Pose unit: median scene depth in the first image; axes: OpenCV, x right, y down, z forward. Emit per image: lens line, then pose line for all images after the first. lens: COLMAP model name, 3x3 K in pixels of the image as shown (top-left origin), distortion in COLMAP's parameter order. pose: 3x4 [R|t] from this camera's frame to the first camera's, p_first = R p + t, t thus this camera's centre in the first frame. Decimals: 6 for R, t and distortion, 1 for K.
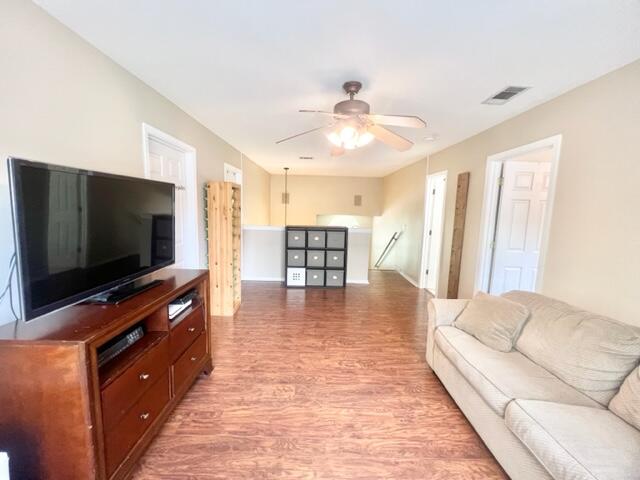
lens RADIAL K [[256.7, 0, 320.0], [0, 256.7, 240.0], [0, 0, 1]] dist [0.001626, 0.000166]
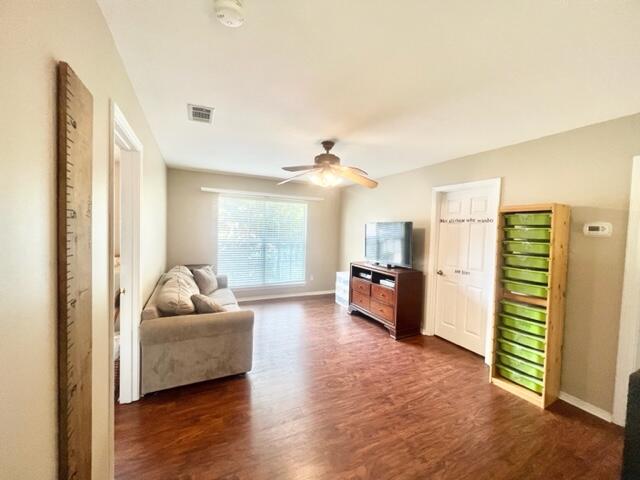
lens RADIAL K [[256.7, 0, 320.0], [0, 256.7, 240.0], [0, 0, 1]] dist [0.001626, 0.000166]
pose [[-0.900097, -0.041510, -0.433707, 0.568610], [-0.110308, 0.984730, 0.134681, -0.202653], [0.421493, 0.169067, -0.890932, 1.747130]]
